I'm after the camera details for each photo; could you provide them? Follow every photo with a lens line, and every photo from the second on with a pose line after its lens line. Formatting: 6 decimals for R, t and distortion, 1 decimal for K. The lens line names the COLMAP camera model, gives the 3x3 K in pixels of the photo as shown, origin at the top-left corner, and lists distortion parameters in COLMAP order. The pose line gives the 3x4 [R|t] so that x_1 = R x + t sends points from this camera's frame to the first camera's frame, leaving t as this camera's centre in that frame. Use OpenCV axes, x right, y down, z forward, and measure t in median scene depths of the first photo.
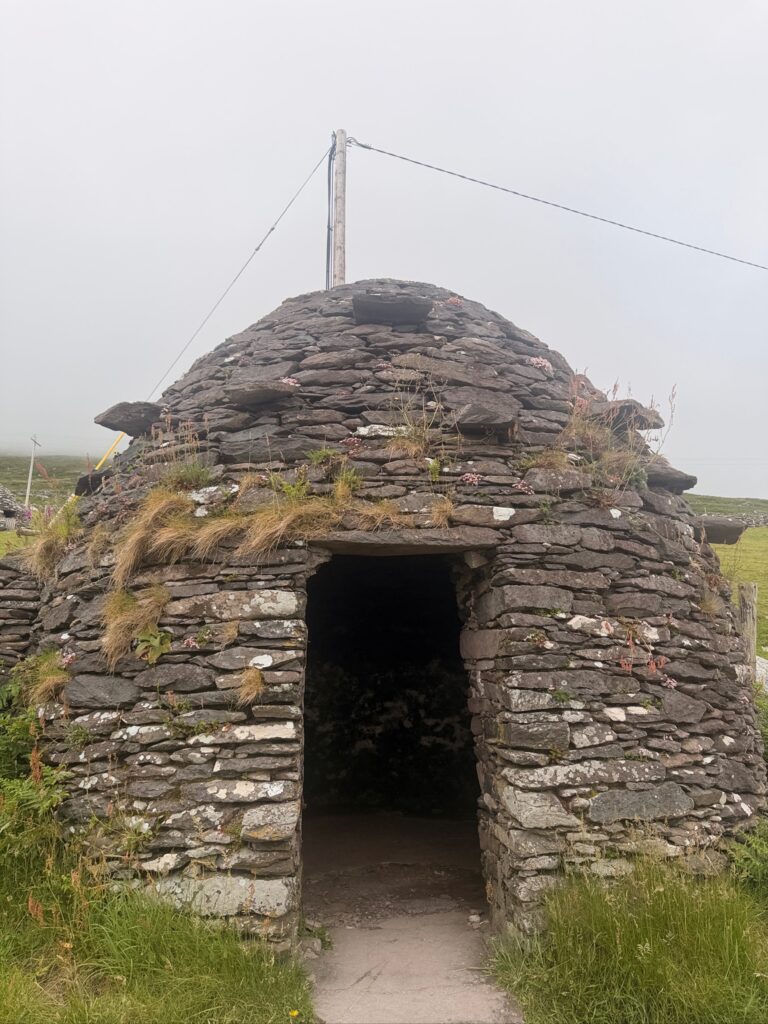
lens RADIAL K [[723.0, 0, 389.1], [0, 723.0, 498.9], [0, 0, 1]] dist [0.007538, -0.031855]
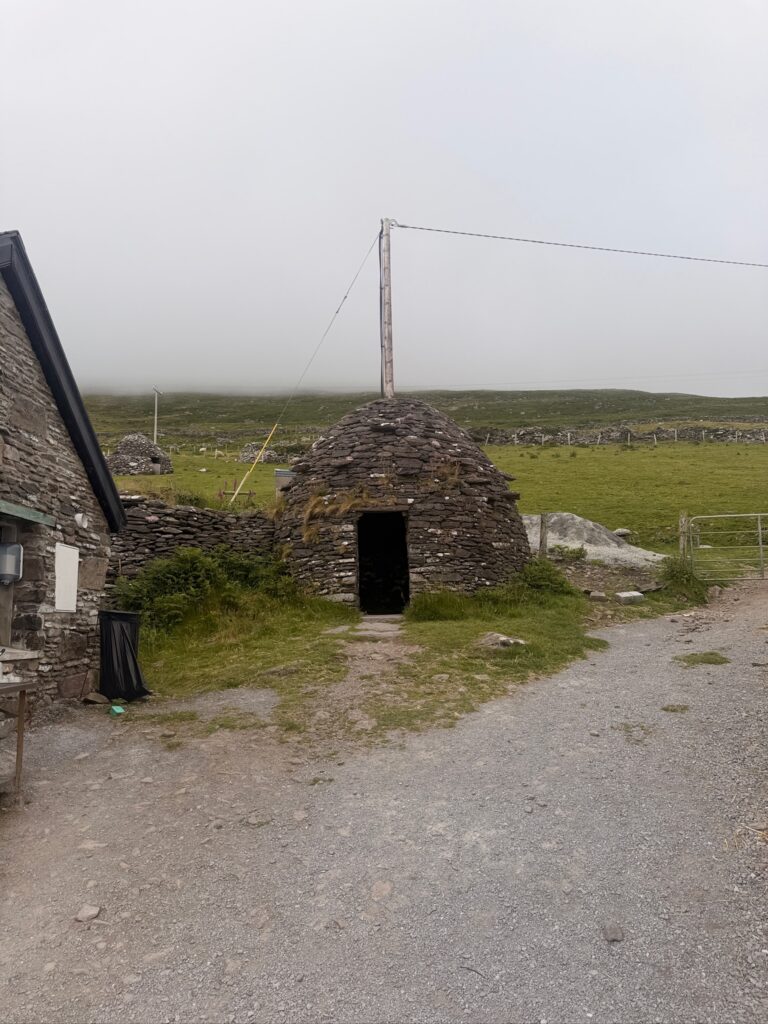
lens RADIAL K [[723.0, 0, 381.3], [0, 723.0, 506.6], [0, 0, 1]] dist [0.007538, -0.031855]
pose [[0.989037, -0.035011, -0.143457, 0.516790], [0.052452, 0.991429, 0.119657, -0.376741], [0.138038, -0.125870, 0.982396, -2.461561]]
